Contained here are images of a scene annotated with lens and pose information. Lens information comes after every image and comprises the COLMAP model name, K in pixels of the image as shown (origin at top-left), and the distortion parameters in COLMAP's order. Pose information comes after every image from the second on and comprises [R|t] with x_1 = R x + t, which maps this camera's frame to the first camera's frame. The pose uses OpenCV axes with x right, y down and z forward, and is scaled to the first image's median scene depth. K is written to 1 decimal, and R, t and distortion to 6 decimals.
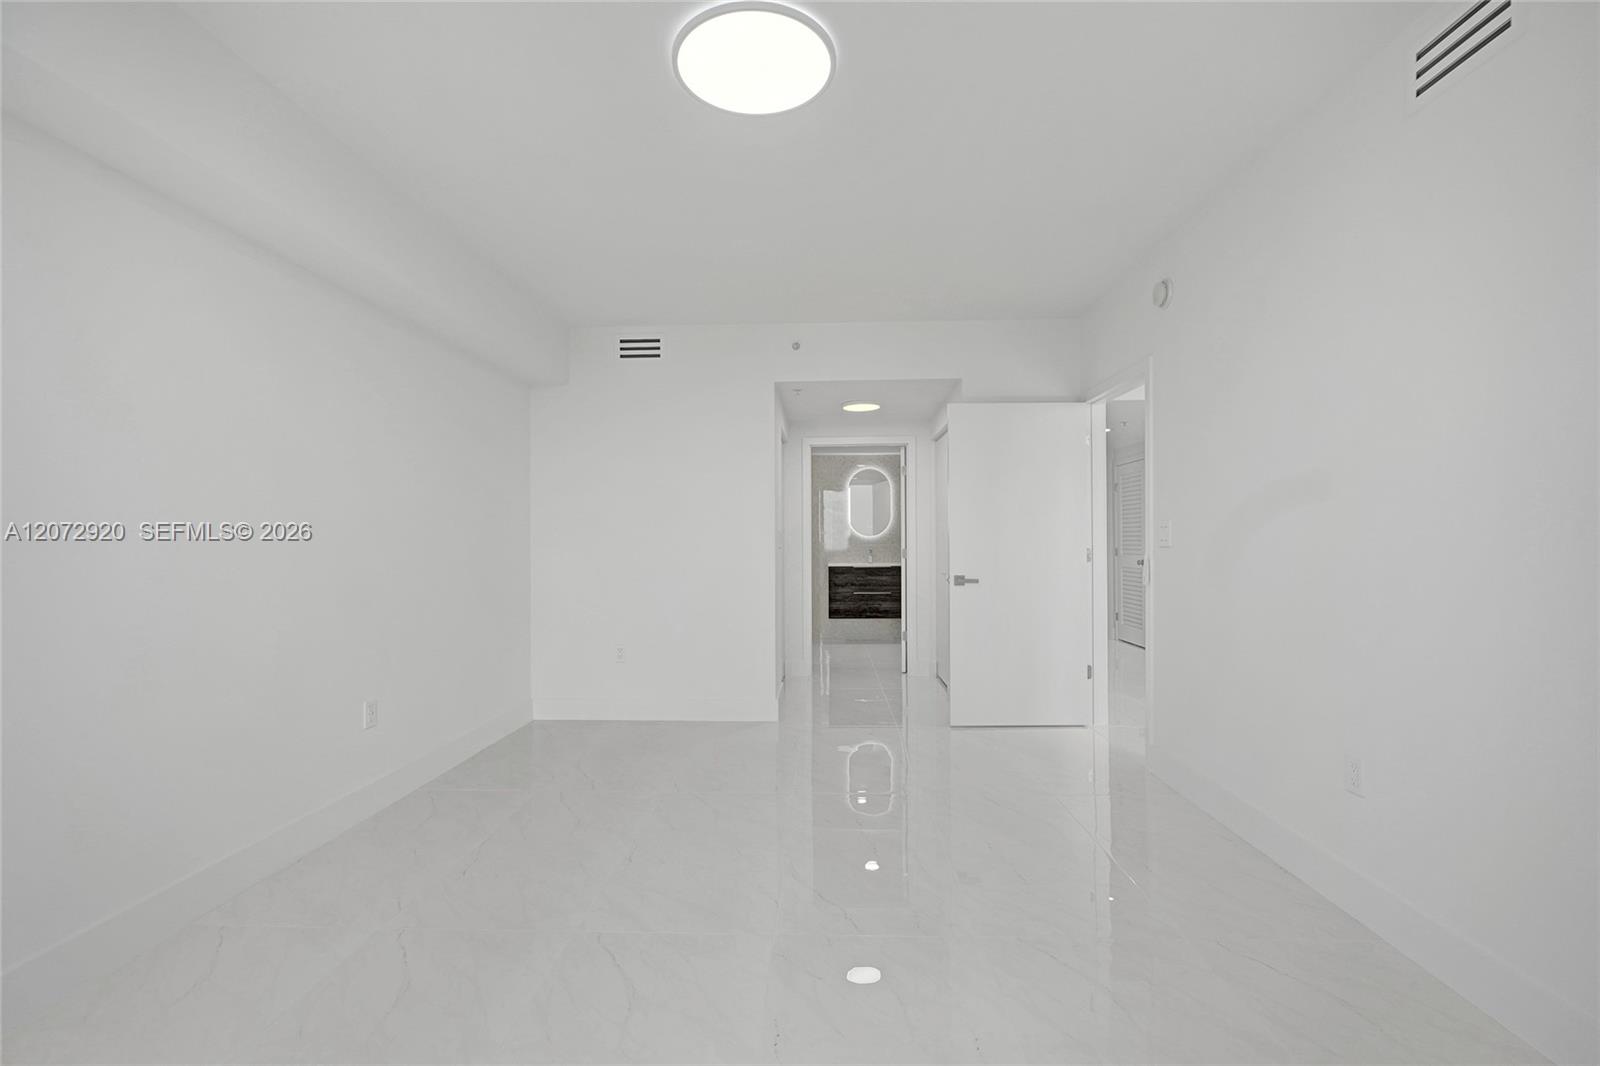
lens RADIAL K [[703.5, 0, 794.9], [0, 703.5, 536.4], [0, 0, 1]] dist [-0.001803, 0.002423]
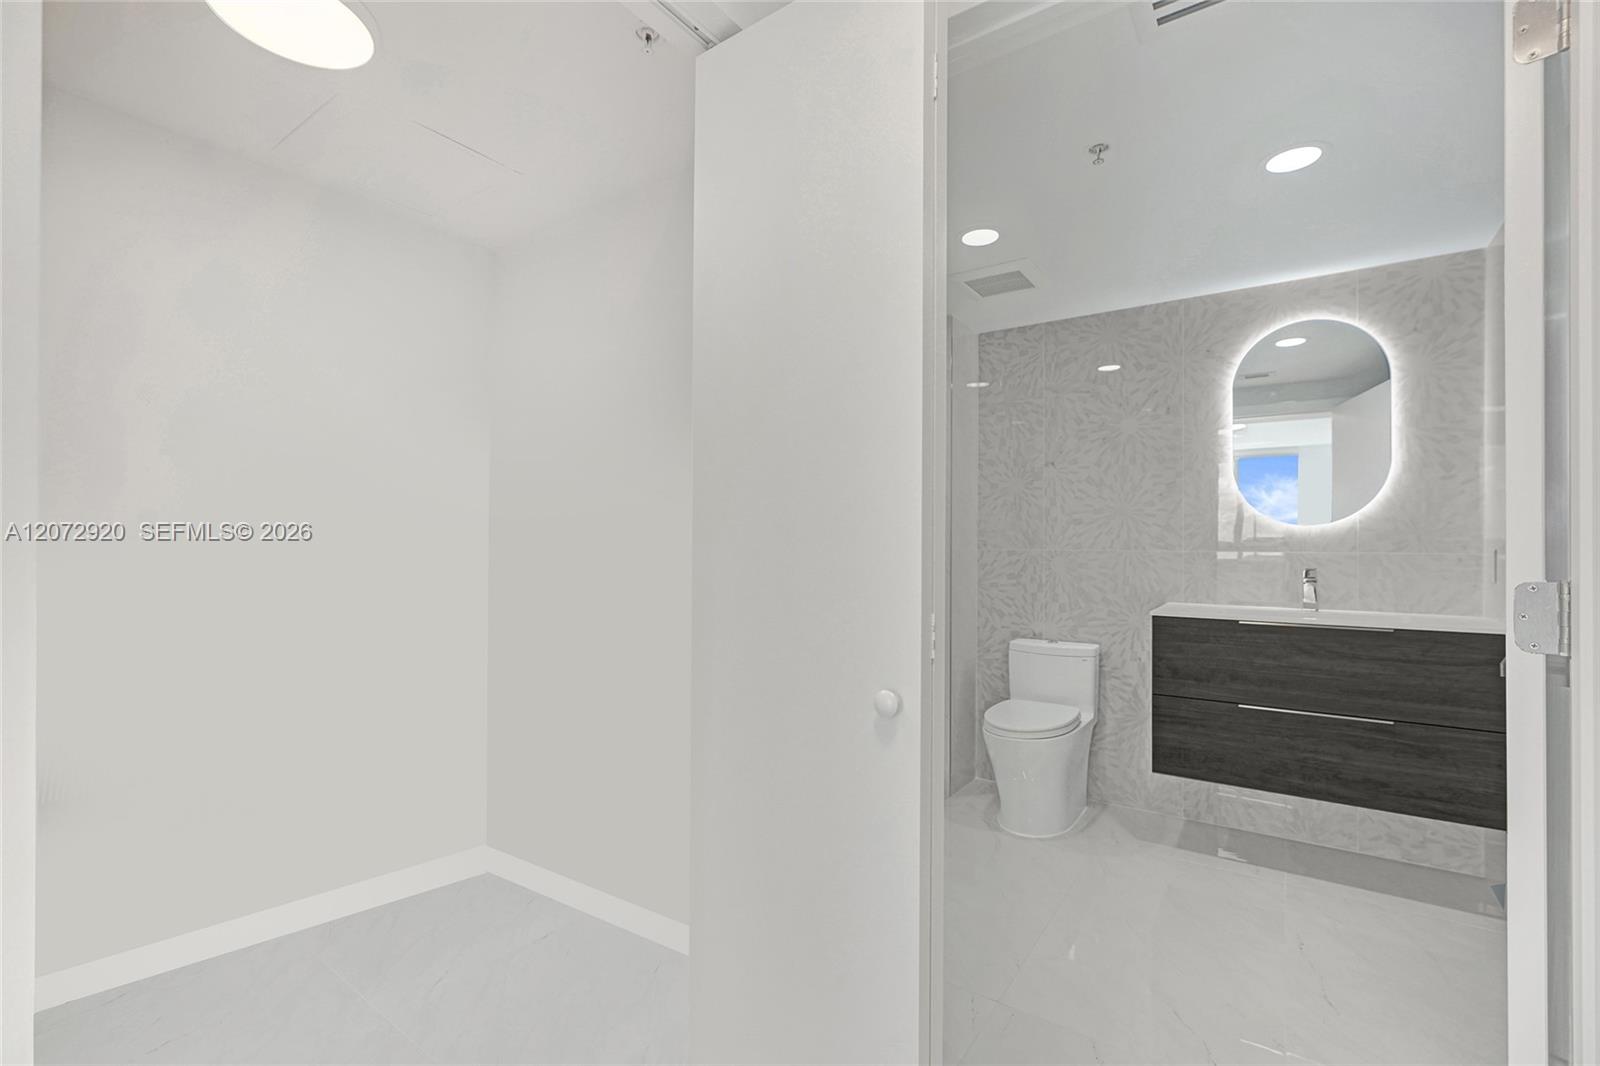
lens RADIAL K [[703.5, 0, 792.5], [0, 703.5, 532.7], [0, 0, 1]] dist [-0.001803, 0.002423]
pose [[0.850139, 0.002751, -0.526551, 0.101968], [0.002864, 0.999947, 0.009849, -0.001466], [0.526550, -0.009881, 0.850087, 0.809953]]
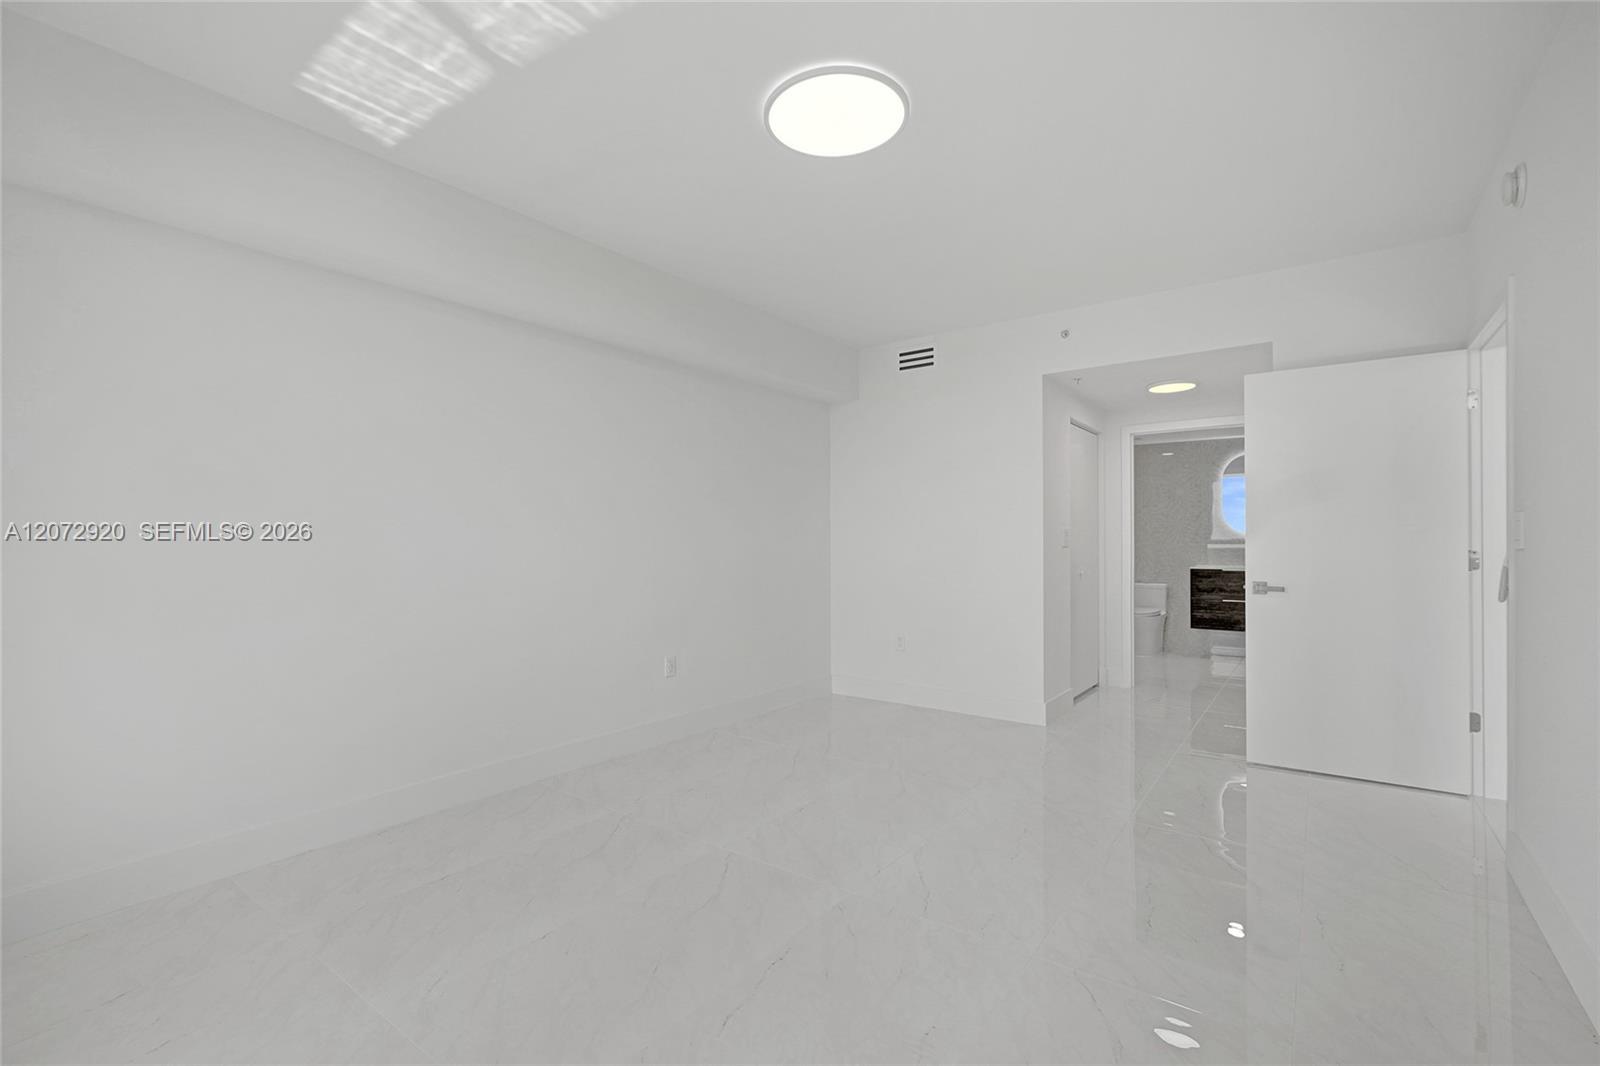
lens RADIAL K [[703.5, 0, 799.1], [0, 703.5, 531.3], [0, 0, 1]] dist [-0.001803, 0.002423]
pose [[0.827983, -0.003516, -0.560743, 0.176030], [0.001377, 0.999990, -0.004236, -0.000683], [0.560752, 0.002735, 0.827979, 0.009811]]
